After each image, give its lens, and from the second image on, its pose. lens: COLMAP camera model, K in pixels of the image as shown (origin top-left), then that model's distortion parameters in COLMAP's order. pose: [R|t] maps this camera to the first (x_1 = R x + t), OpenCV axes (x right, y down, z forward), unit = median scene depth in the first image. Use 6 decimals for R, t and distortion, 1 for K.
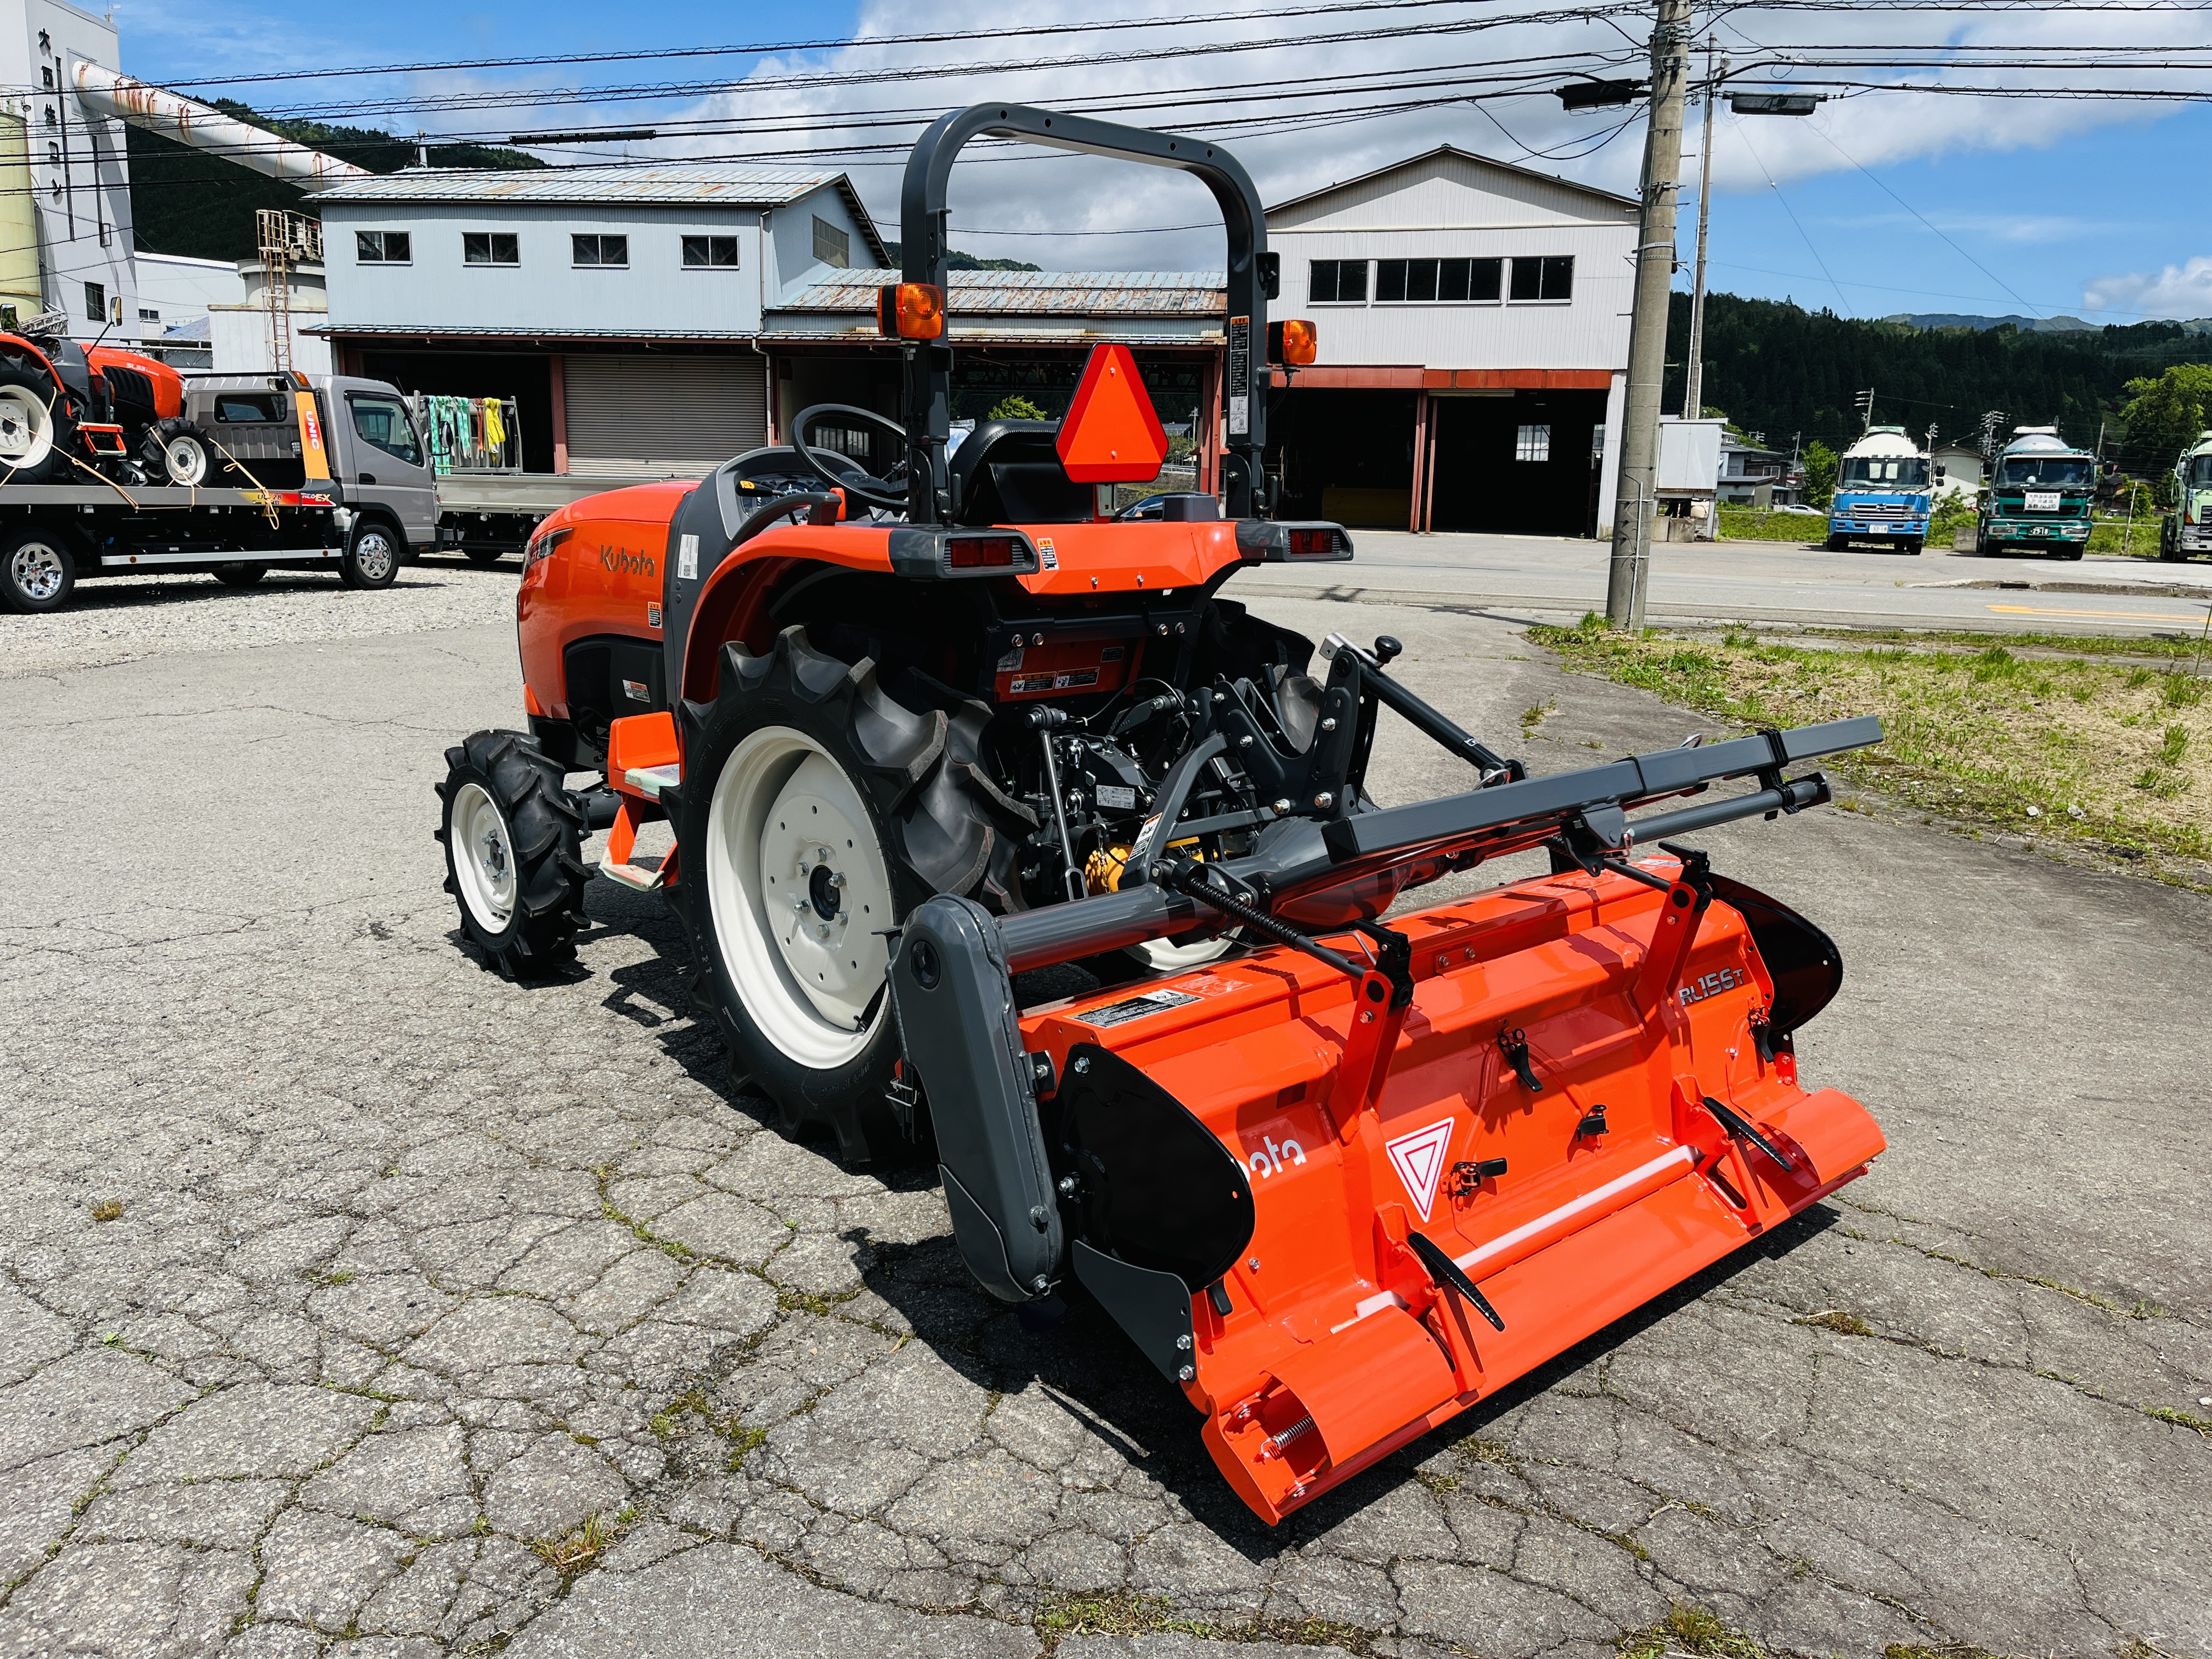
lens RADIAL K [[1659.0, 0, 1106.0], [0, 1659.0, 829.5], [0, 0, 1]] dist [0.038714, -0.010730]
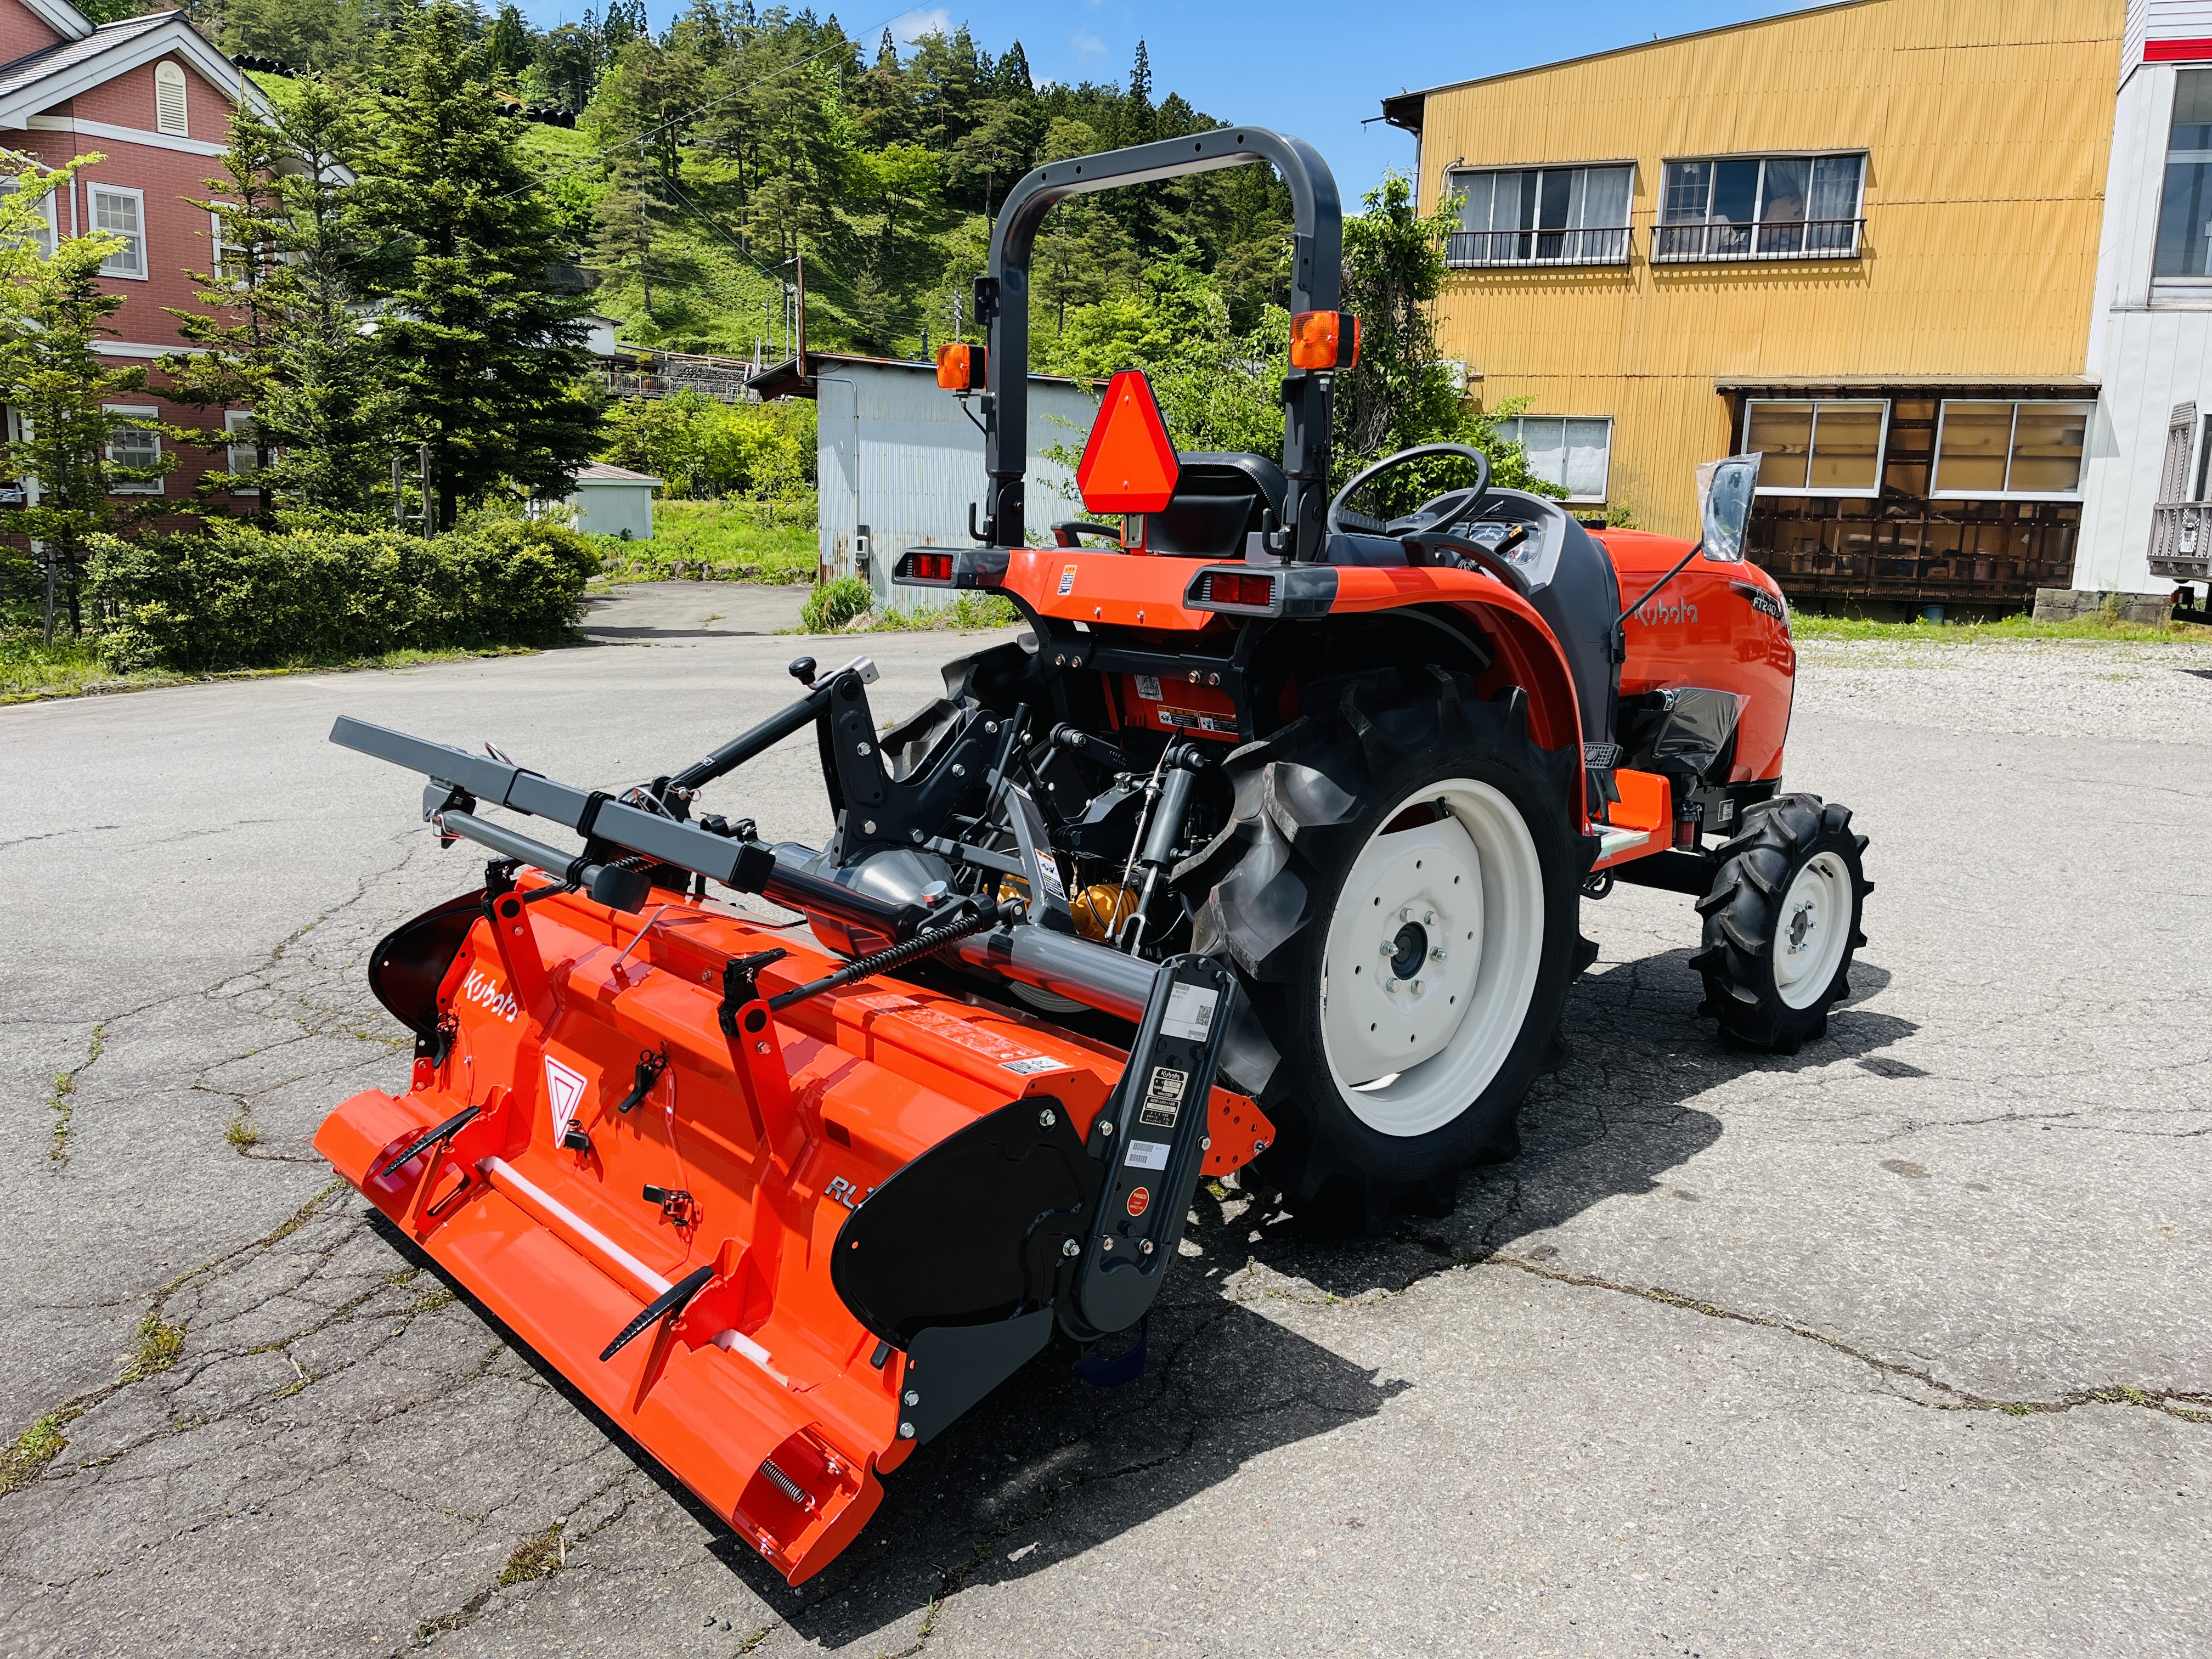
lens RADIAL K [[1659.0, 0, 1106.0], [0, 1659.0, 829.5], [0, 0, 1]] dist [0.038714, -0.010730]
pose [[-0.010156, 0.158990, -0.987228, 1.257405], [-0.223018, 0.962051, 0.157230, -0.228537], [0.974761, 0.221767, 0.025687, 1.276822]]
